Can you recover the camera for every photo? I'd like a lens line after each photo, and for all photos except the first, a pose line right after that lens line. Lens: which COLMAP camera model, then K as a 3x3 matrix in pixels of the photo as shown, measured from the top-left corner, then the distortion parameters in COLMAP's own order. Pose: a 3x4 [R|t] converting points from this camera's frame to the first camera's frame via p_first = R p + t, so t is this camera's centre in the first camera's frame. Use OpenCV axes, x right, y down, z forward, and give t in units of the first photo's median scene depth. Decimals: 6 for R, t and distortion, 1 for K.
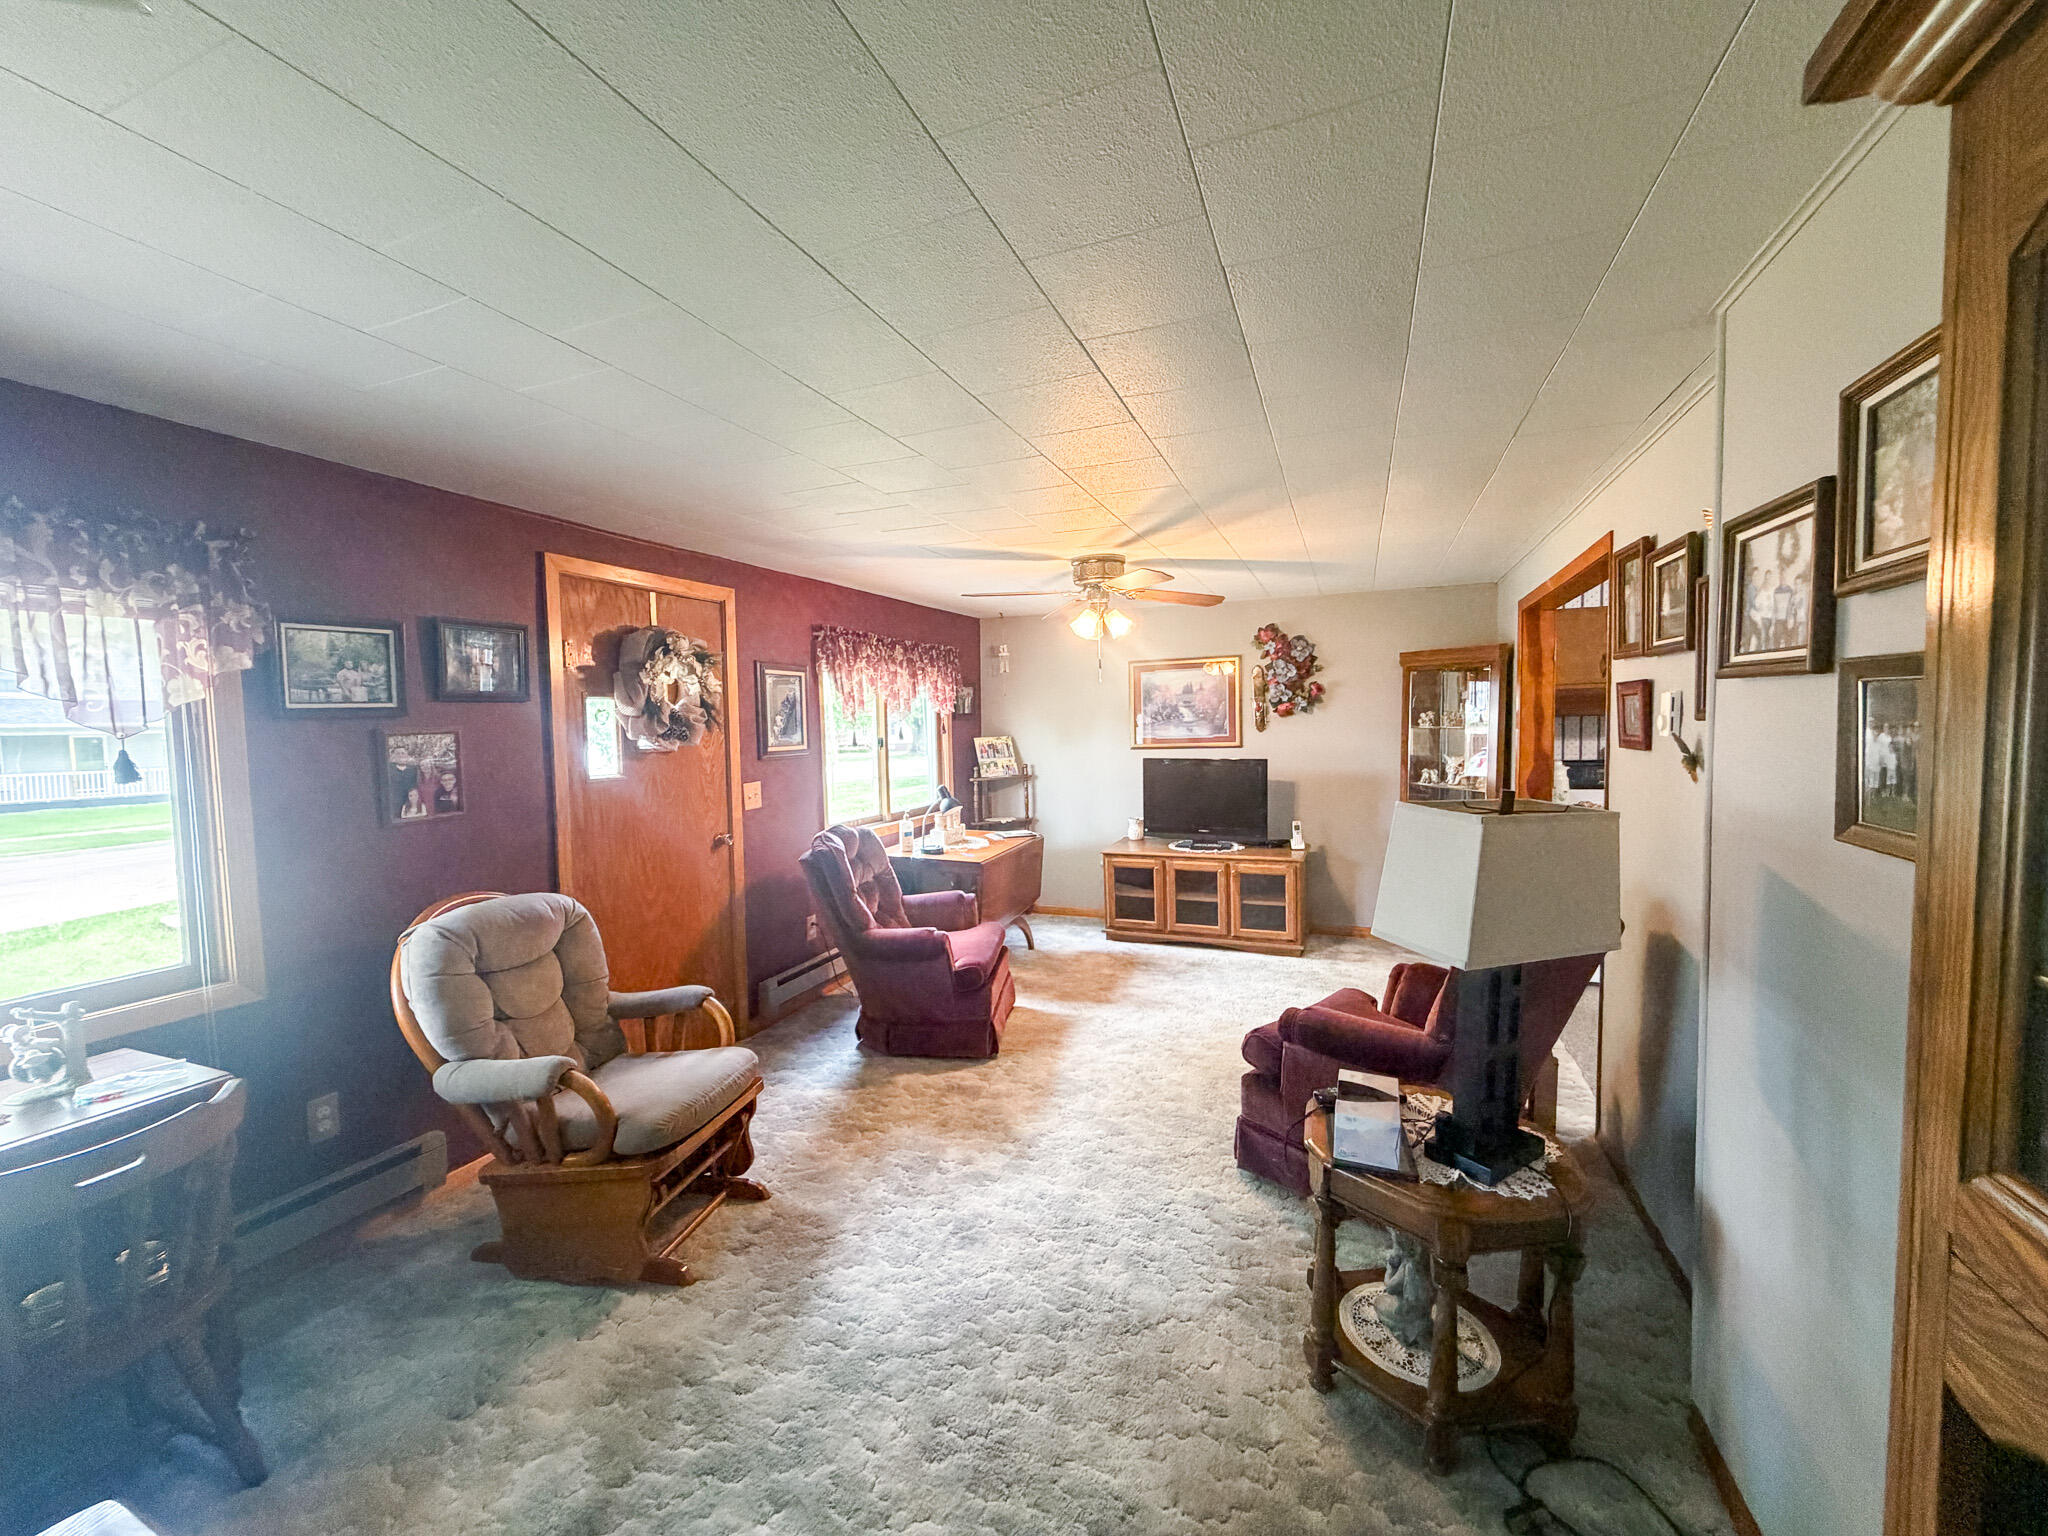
lens RADIAL K [[820.3, 0, 1013.9], [0, 820.3, 768.9], [0, 0, 1]] dist [-0.001887, 0.000651]
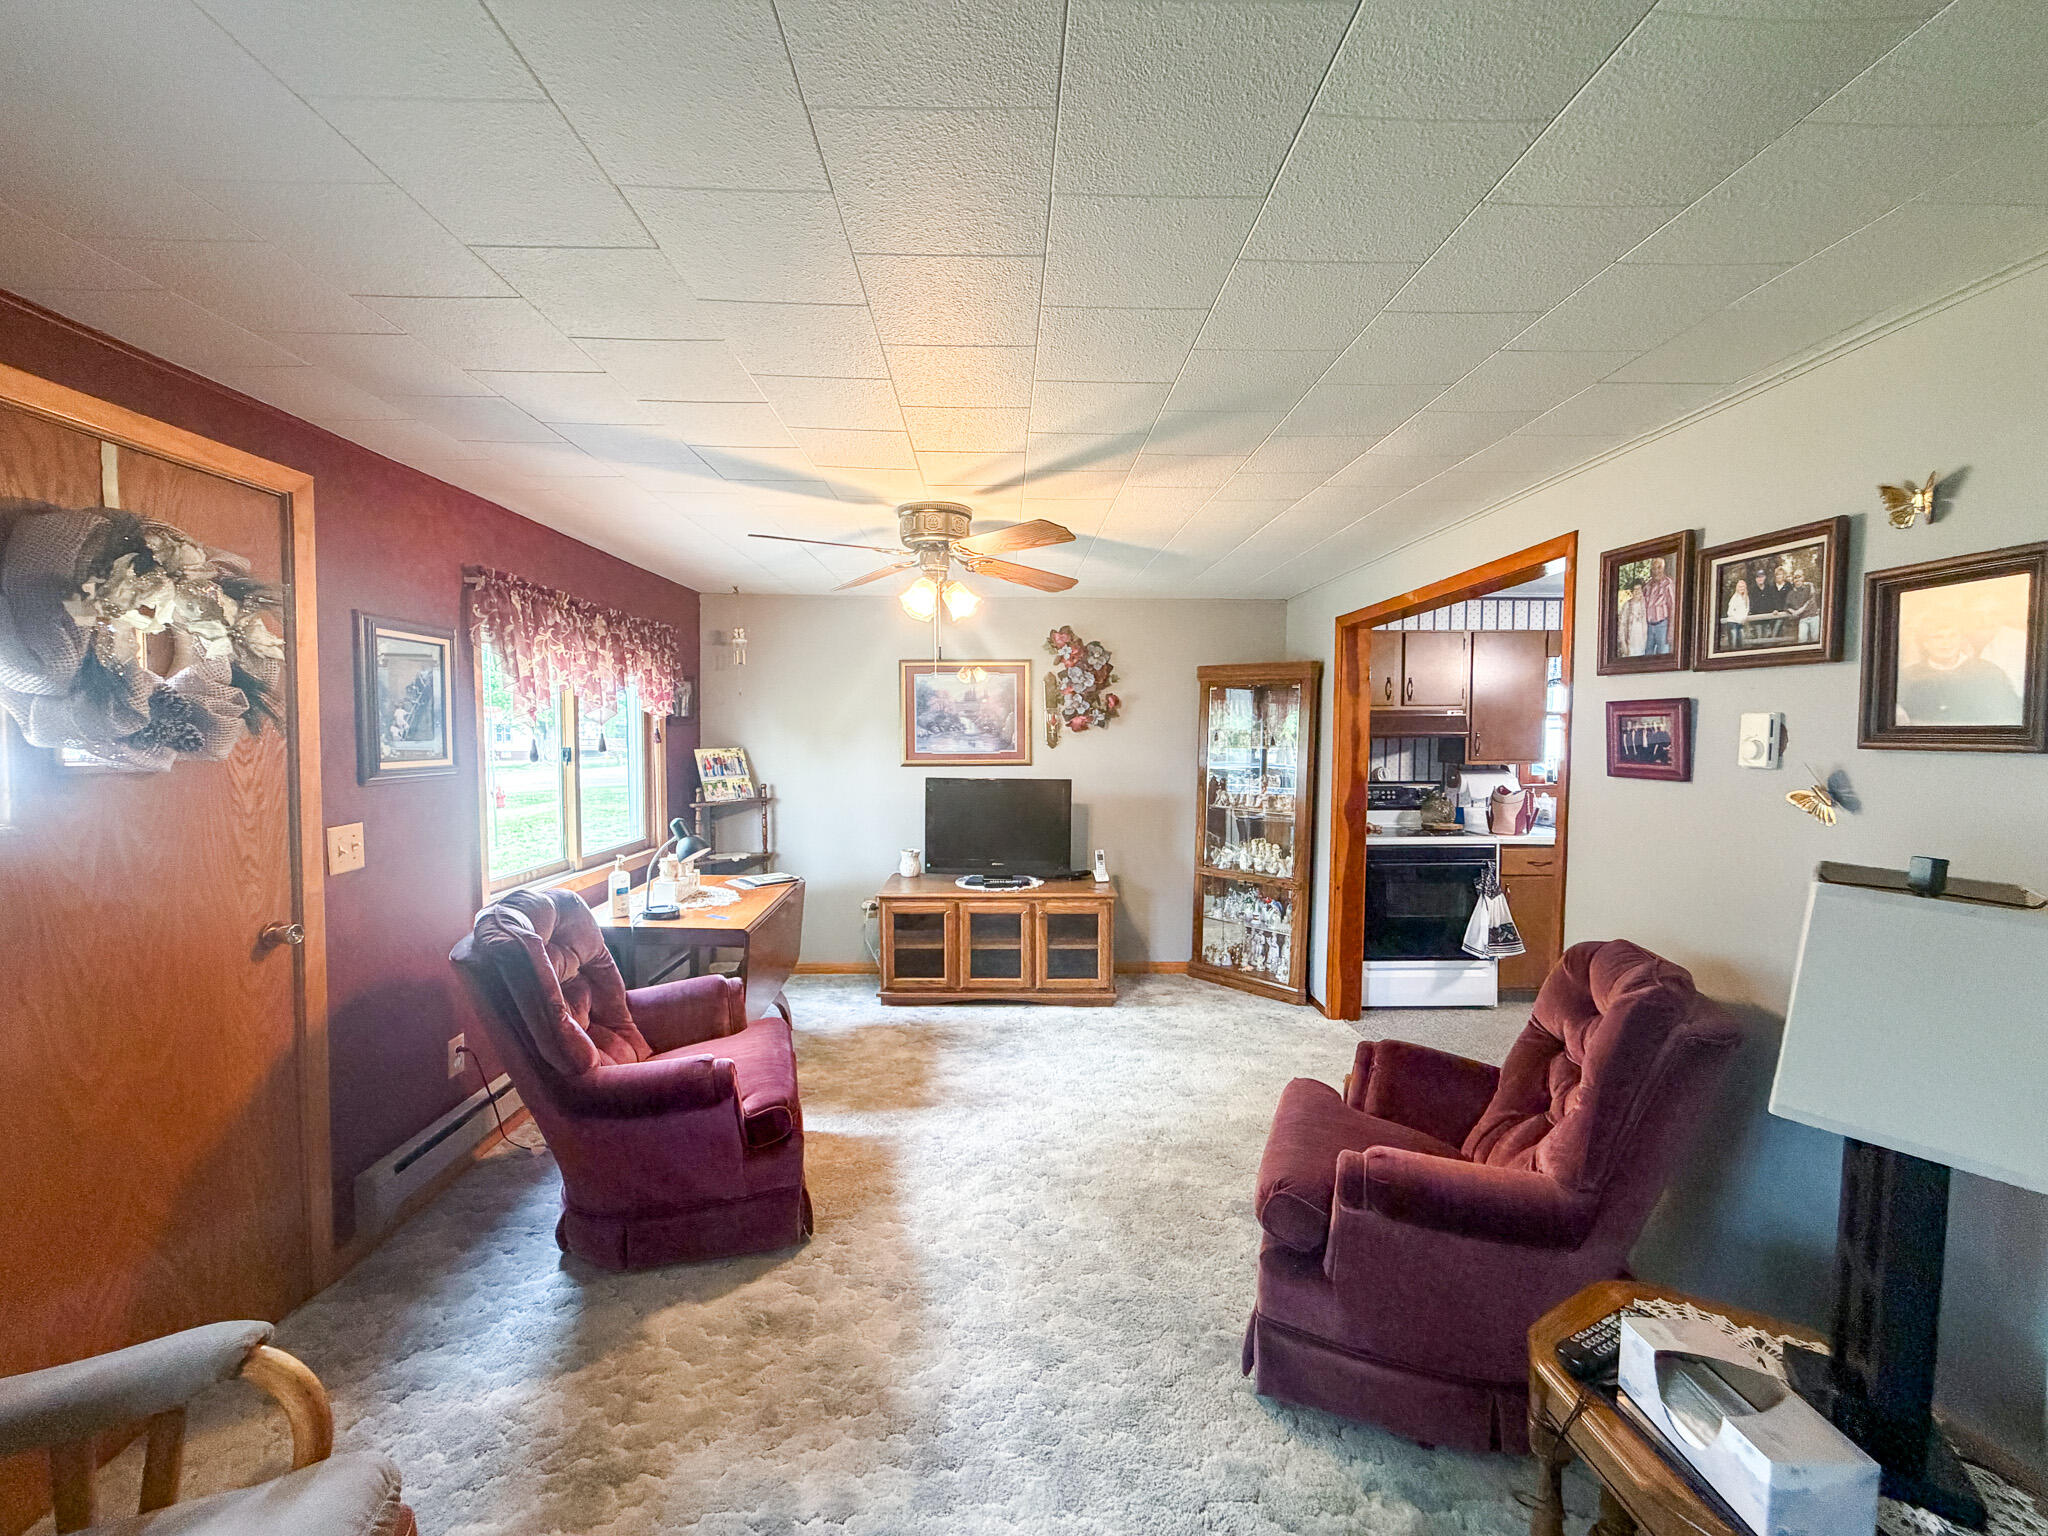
lens RADIAL K [[820.3, 0, 1015.4], [0, 820.3, 767.4], [0, 0, 1]] dist [-0.001887, 0.000651]
pose [[0.916781, 0.006485, 0.399337, -0.165264], [-0.000078, 0.999871, -0.016059, -0.019029], [-0.399389, 0.014691, 0.916664, 0.402772]]
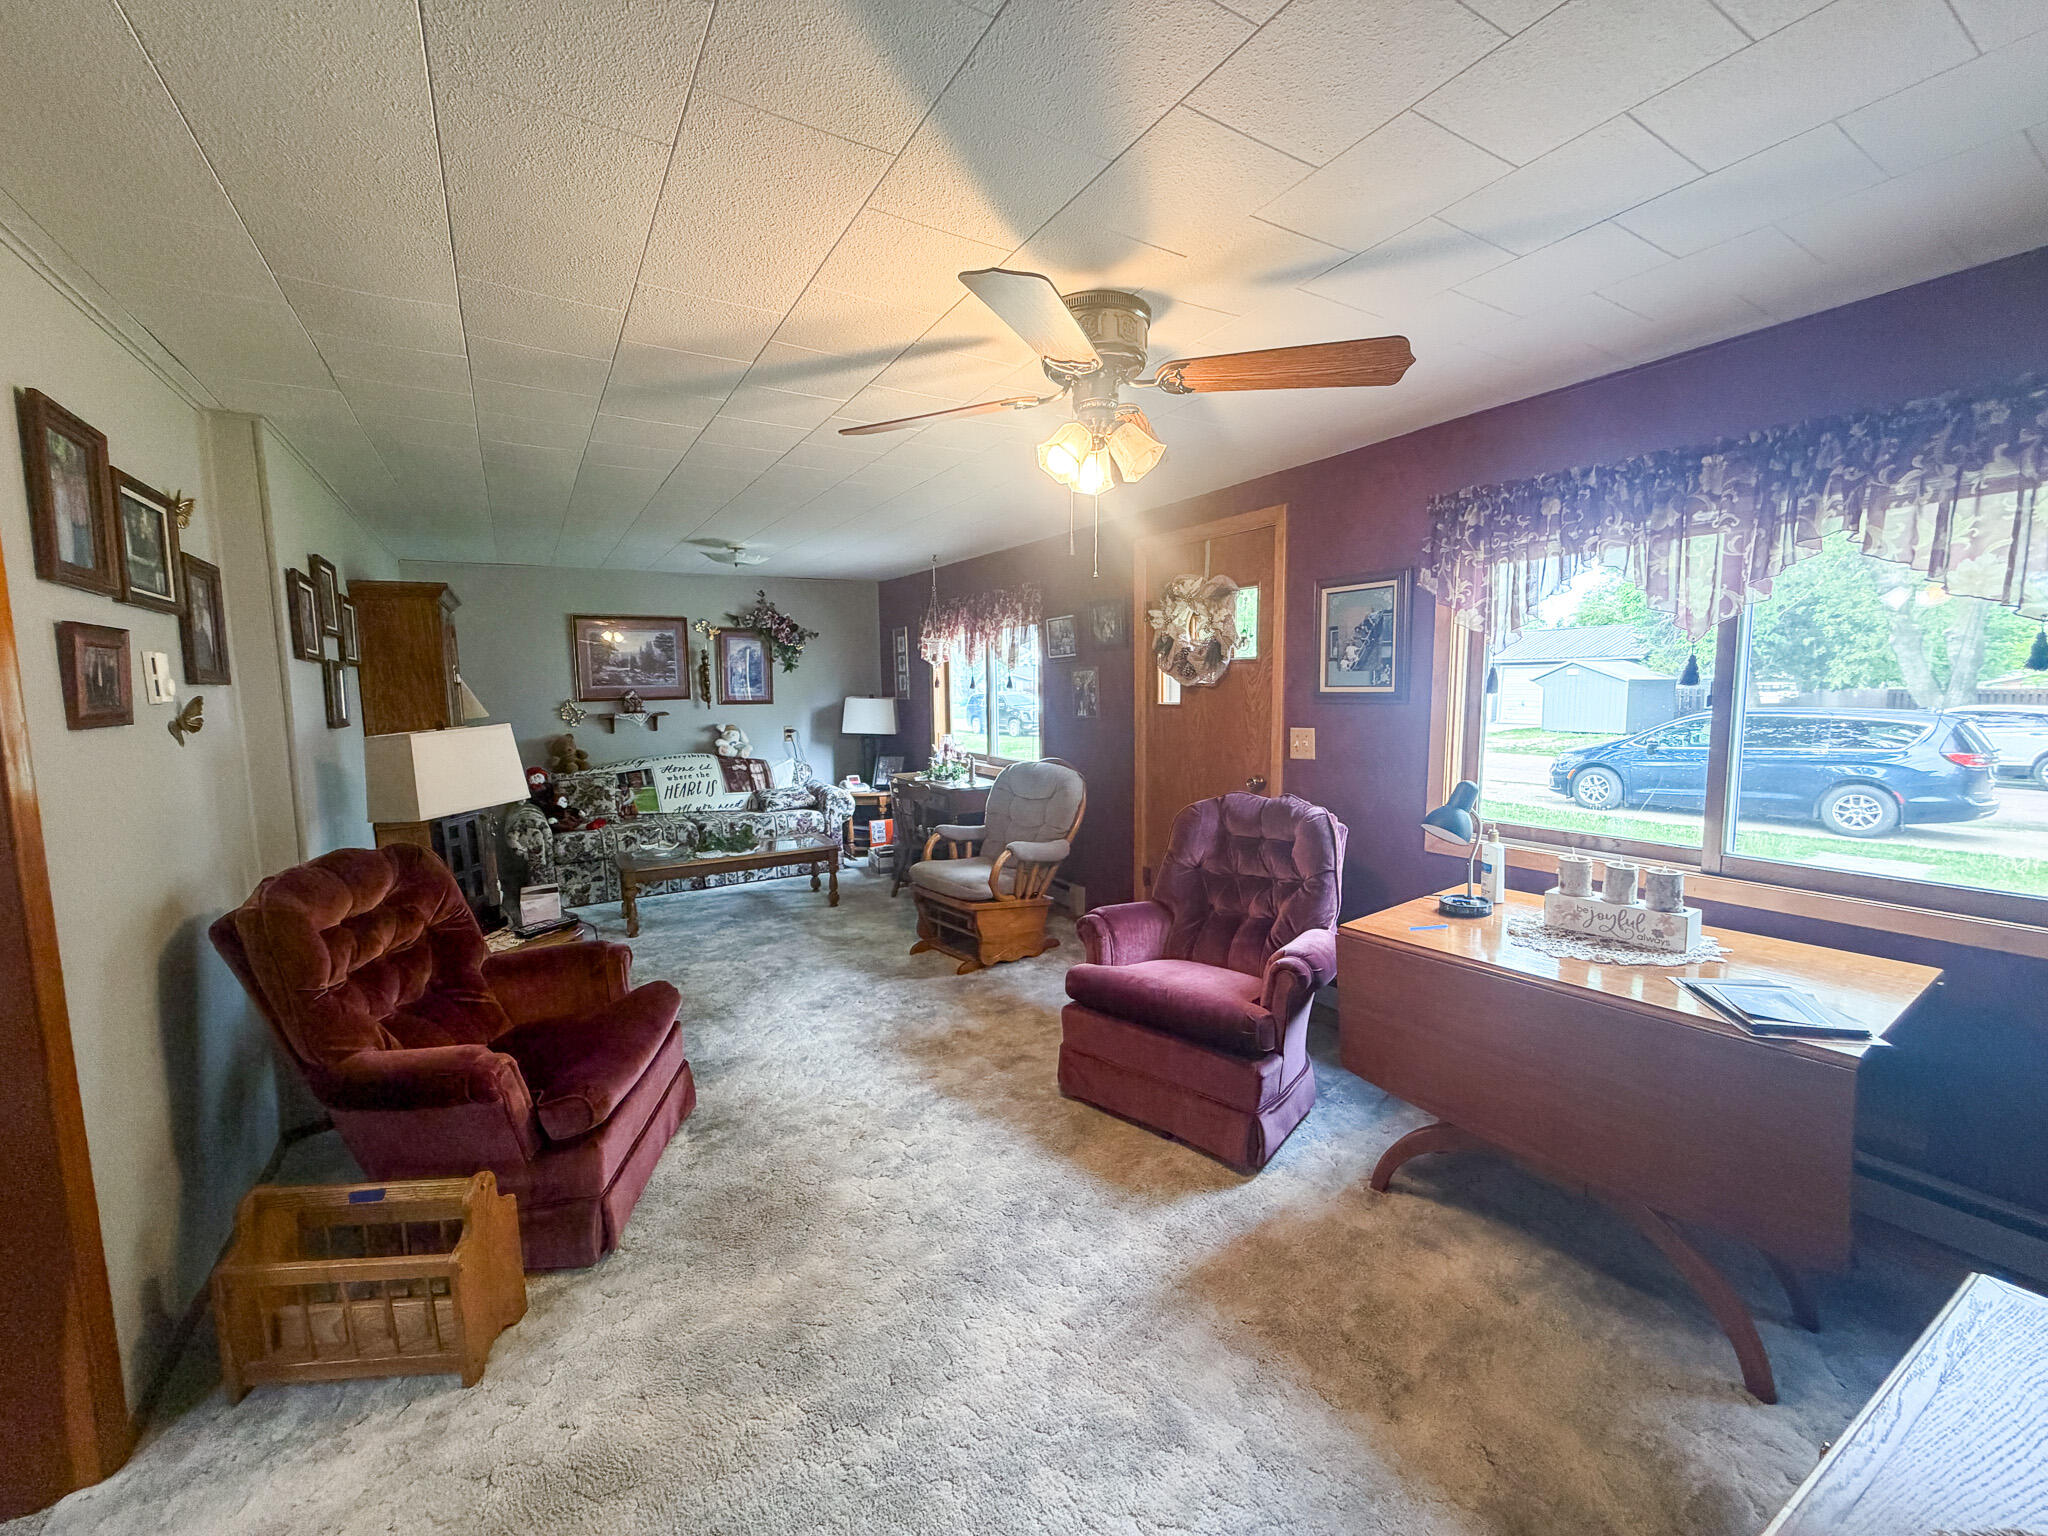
lens RADIAL K [[820.3, 0, 1016.9], [0, 820.3, 770.3], [0, 0, 1]] dist [-0.001887, 0.000651]
pose [[-0.586753, 0.116853, -0.801290, 0.728747], [-0.017917, 0.987418, 0.157116, -0.091973], [0.809568, 0.106545, -0.577277, 1.697255]]
